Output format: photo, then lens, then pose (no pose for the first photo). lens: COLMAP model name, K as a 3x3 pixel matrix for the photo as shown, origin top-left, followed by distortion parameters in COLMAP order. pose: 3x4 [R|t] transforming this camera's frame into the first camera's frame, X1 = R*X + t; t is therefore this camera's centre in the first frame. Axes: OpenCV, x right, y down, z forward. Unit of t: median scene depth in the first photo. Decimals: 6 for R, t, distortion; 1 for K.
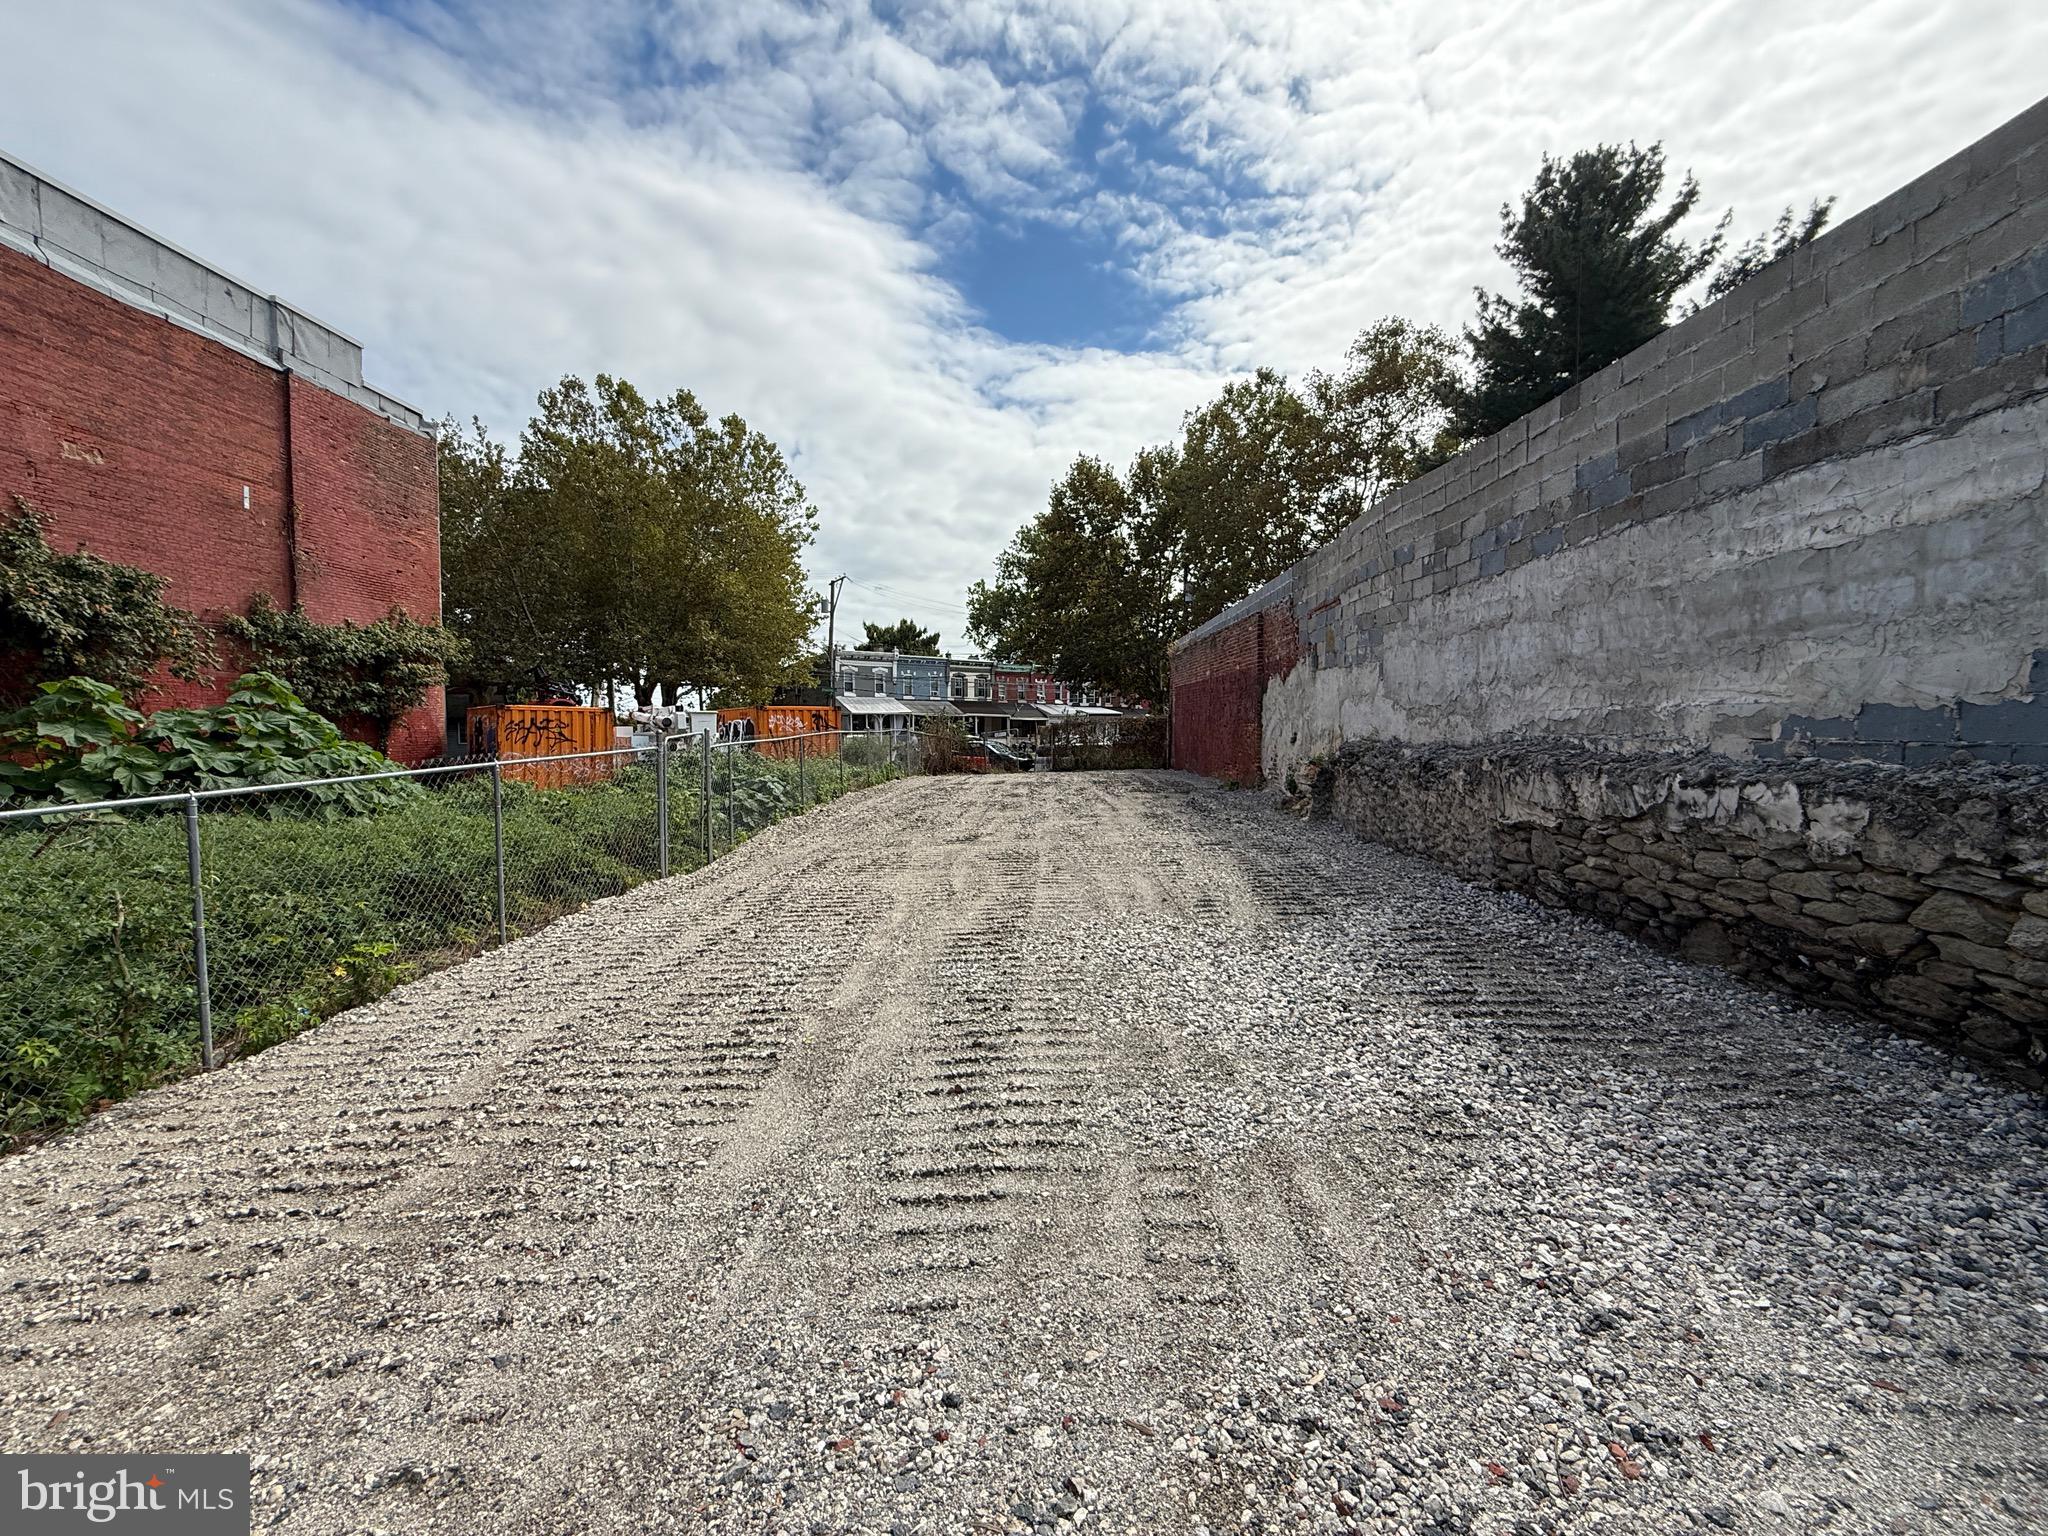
lens RADIAL K [[810.8, 0, 1020.2], [0, 810.8, 762.3], [0, 0, 1]] dist [0.002092, 0.000154]
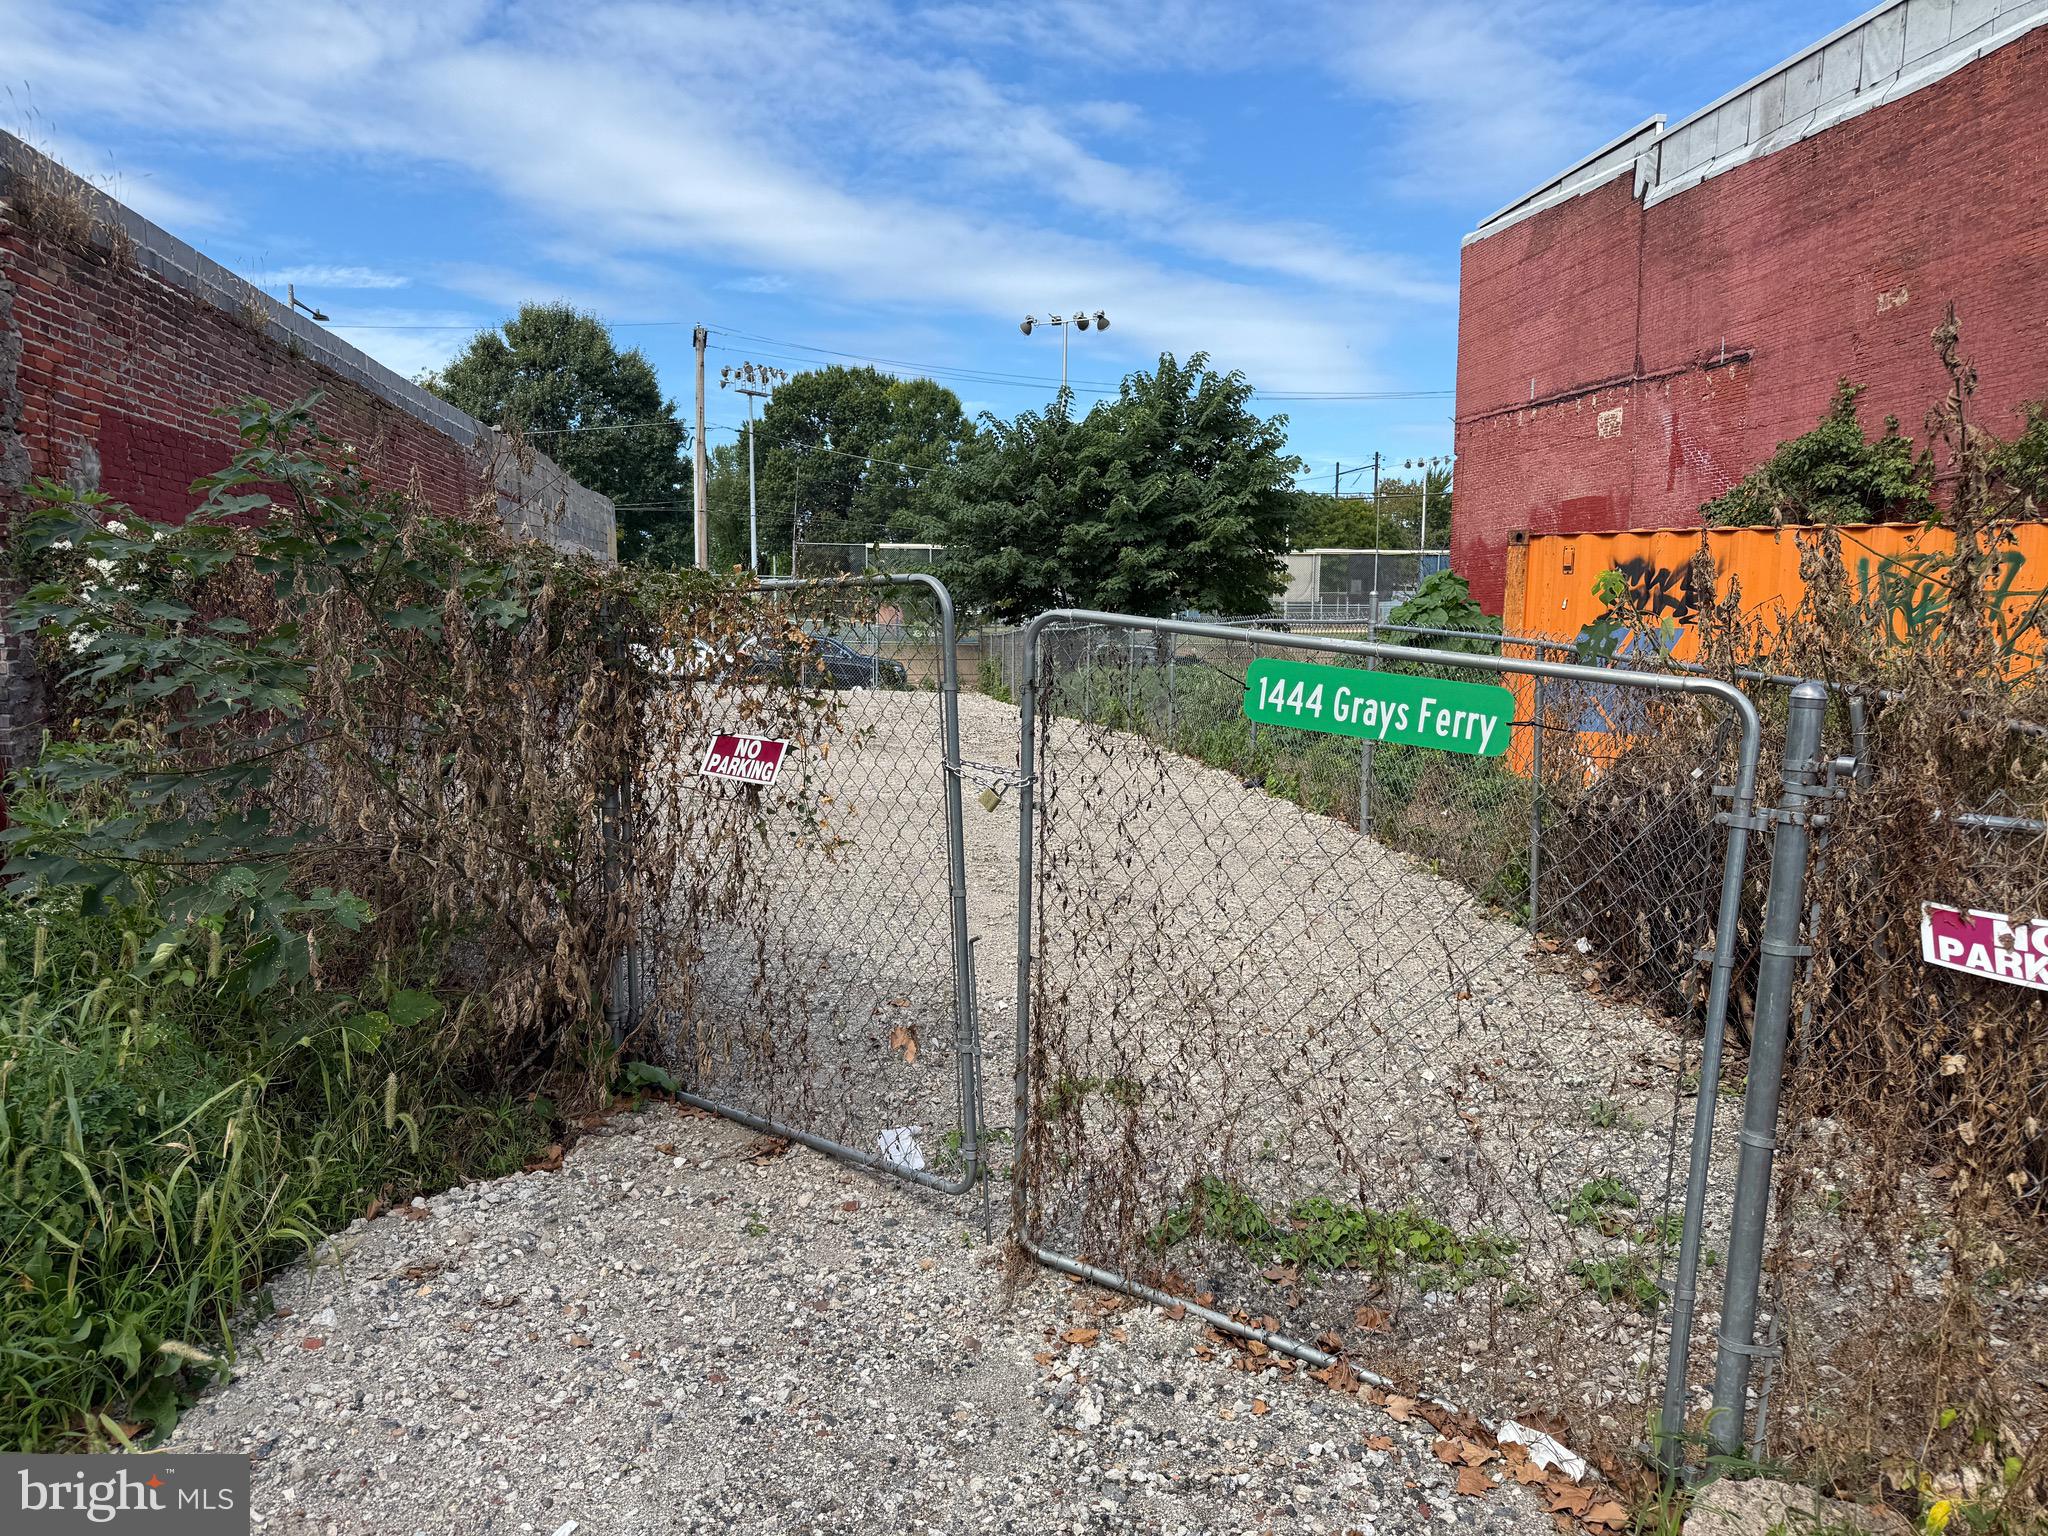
lens RADIAL K [[1421.2, 0, 1024.0], [0, 1421.2, 768.0], [0, 0, 1]] dist [0.088818, -0.079296]
pose [[-0.981833, 0.017536, -0.188937, 0.065167], [-0.009731, 0.989757, 0.142431, -0.091439], [0.189499, 0.141682, -0.971605, 2.337006]]
